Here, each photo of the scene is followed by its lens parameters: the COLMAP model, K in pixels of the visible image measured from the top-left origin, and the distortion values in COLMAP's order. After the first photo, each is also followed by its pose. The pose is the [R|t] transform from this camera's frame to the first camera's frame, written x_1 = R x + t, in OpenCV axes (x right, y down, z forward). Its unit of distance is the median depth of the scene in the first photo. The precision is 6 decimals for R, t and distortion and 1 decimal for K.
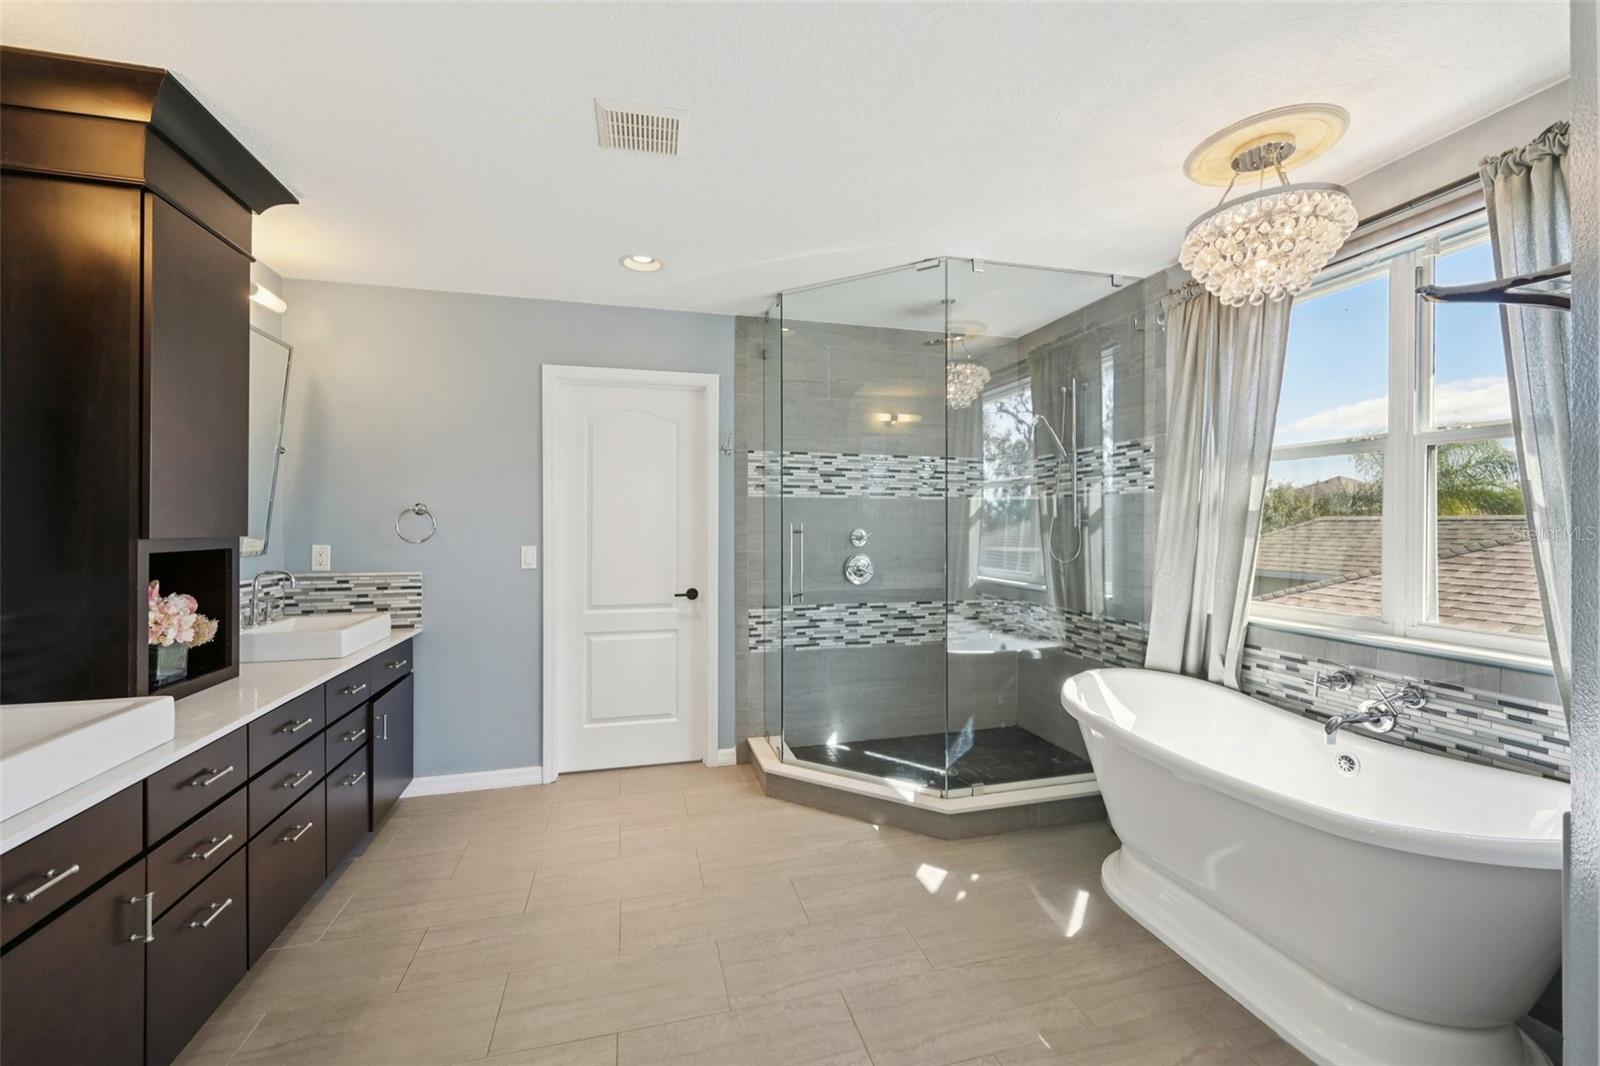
lens RADIAL K [[636.2, 0, 797.1], [0, 636.2, 522.2], [0, 0, 1]] dist [-0.000323, -0.000297]
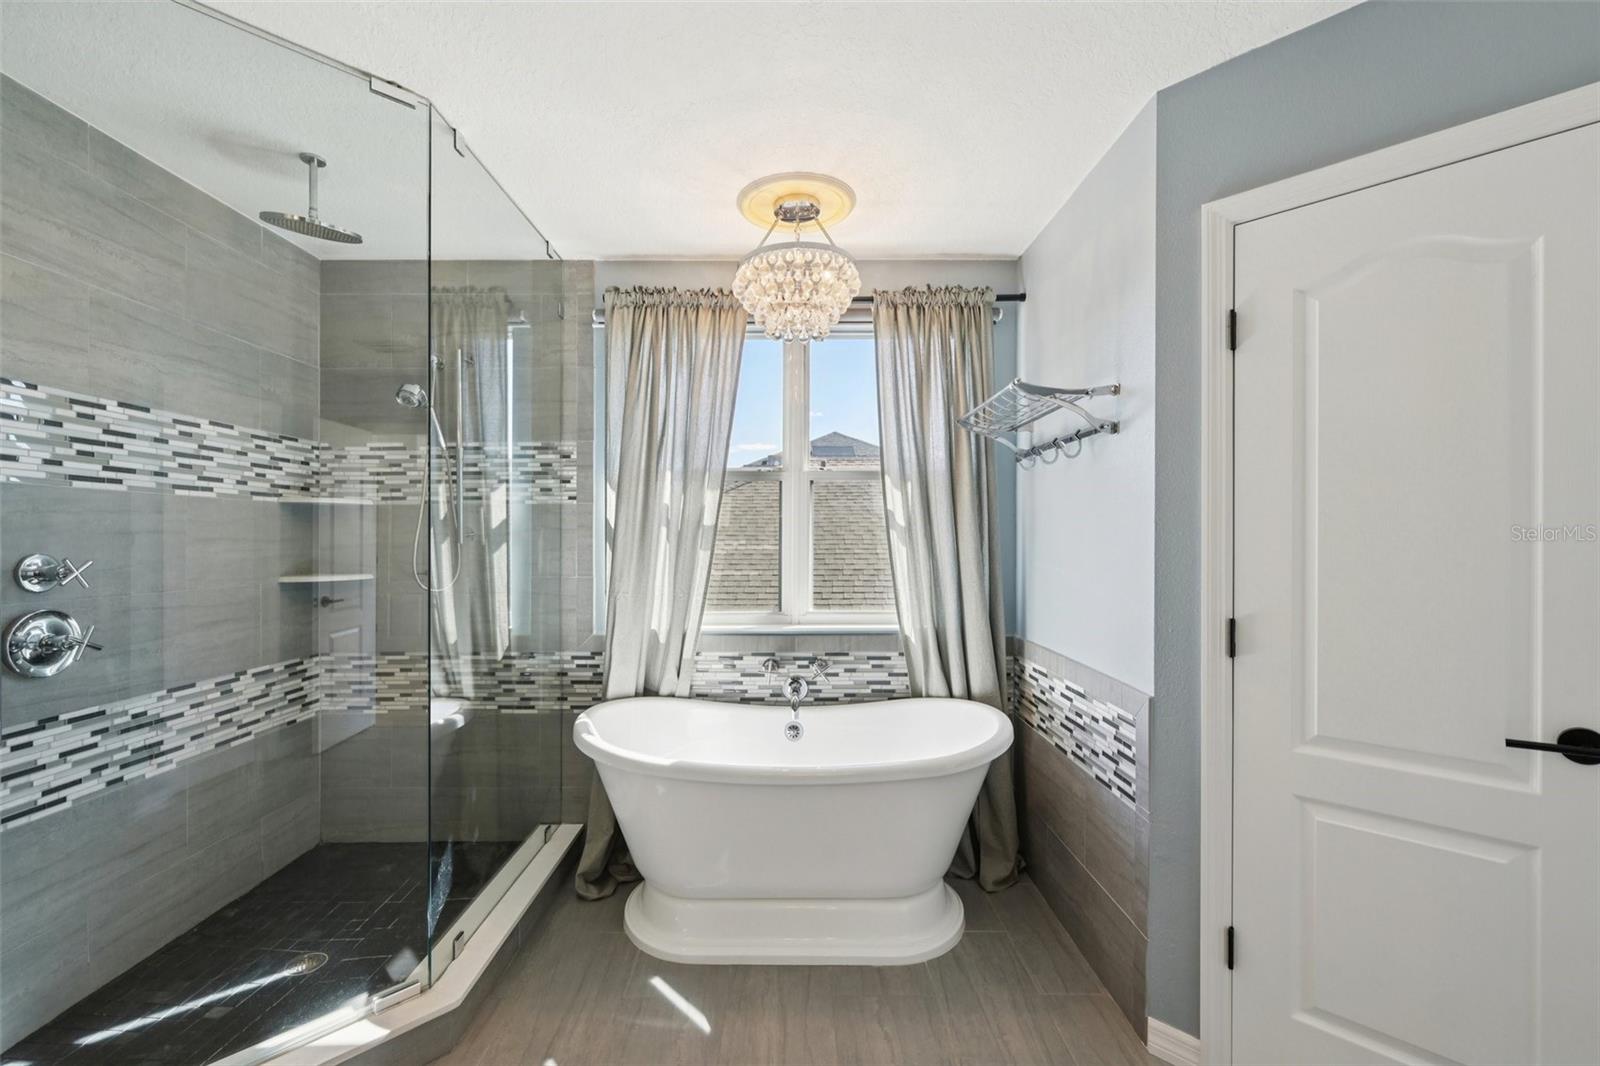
lens RADIAL K [[666.2, 0, 797.5], [0, 666.2, 542.1], [0, 0, 1]] dist [-0.003115, 0.000019]
pose [[0.255741, -0.008612, 0.966707, -0.263617], [0.000548, 0.999961, 0.008763, -0.001174], [-0.966745, -0.001711, 0.255736, 0.451362]]
